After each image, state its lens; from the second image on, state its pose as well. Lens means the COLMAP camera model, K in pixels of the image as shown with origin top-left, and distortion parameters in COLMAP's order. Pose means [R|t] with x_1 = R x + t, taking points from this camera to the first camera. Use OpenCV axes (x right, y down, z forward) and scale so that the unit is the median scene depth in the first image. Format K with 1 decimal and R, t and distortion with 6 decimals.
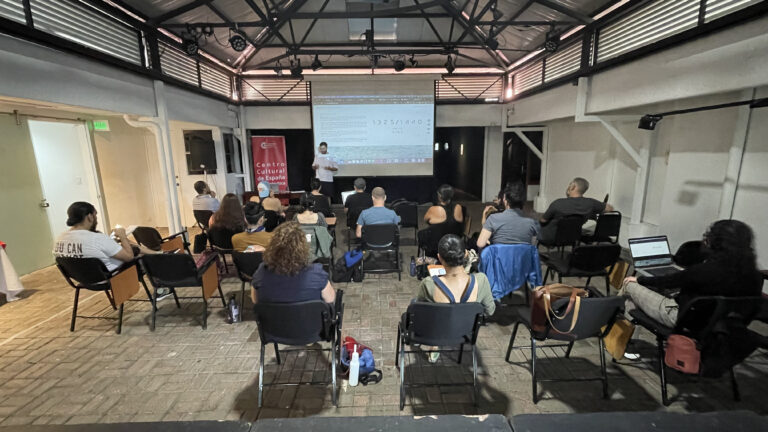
lens RADIAL K [[349.4, 0, 384.0], [0, 349.4, 216.0], [0, 0, 1]] dist [-0.001922, -0.000268]
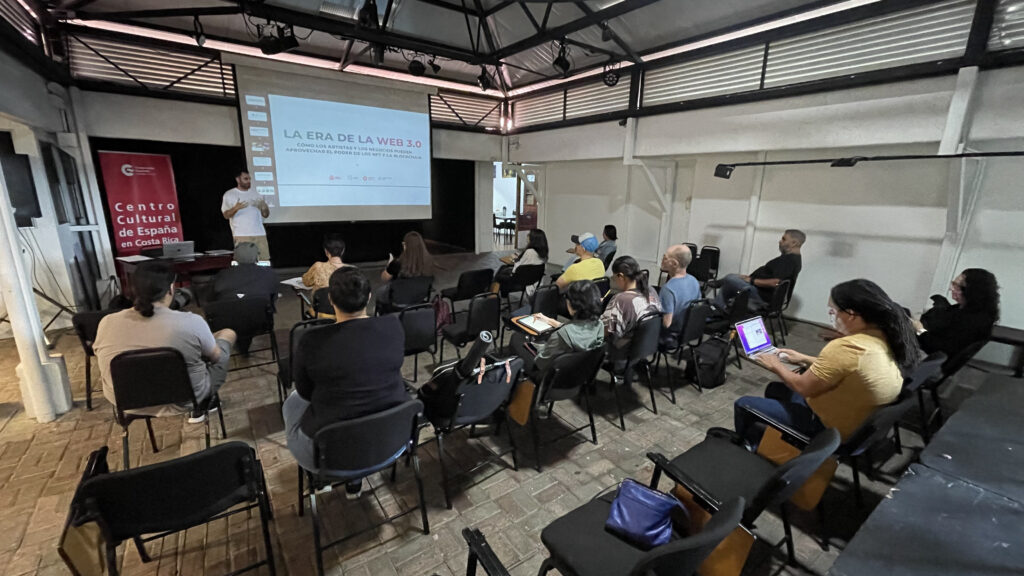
lens RADIAL K [[428.3, 0, 512.0], [0, 428.3, 288.0], [0, 0, 1]] dist [0.002768, 0.000253]
pose [[0.823953, -0.101436, 0.557505, -0.292070], [0.076072, 0.994742, 0.068562, -0.027593], [-0.561528, -0.014081, 0.827338, 0.146413]]
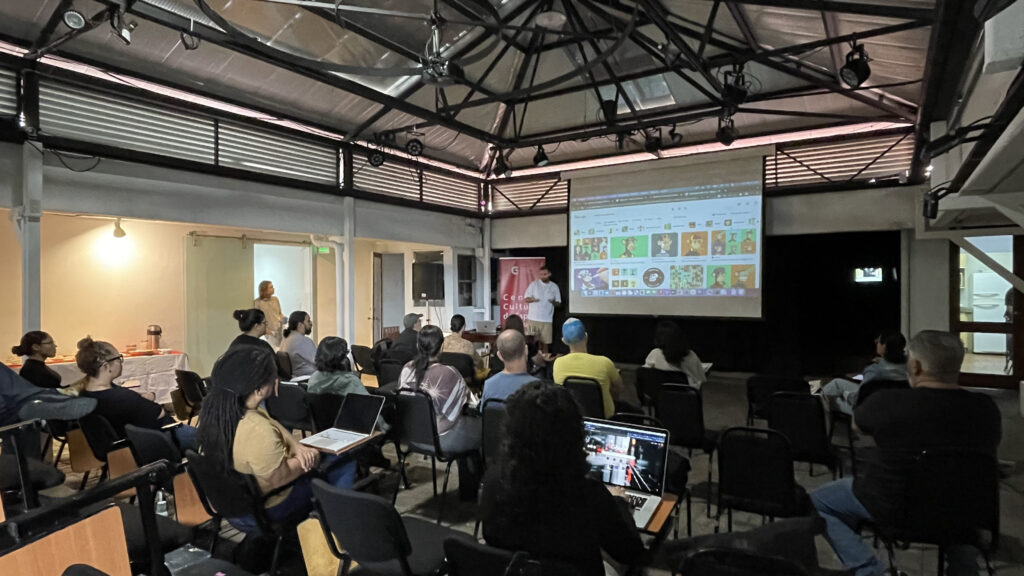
lens RADIAL K [[577.9, 0, 512.0], [0, 577.9, 288.0], [0, 0, 1]] dist [0.023815, 0.000010]
pose [[0.827310, 0.010197, -0.561653, 0.380221], [-0.112564, 0.982565, -0.147968, 0.012196], [0.550351, 0.185637, 0.814034, 0.040895]]
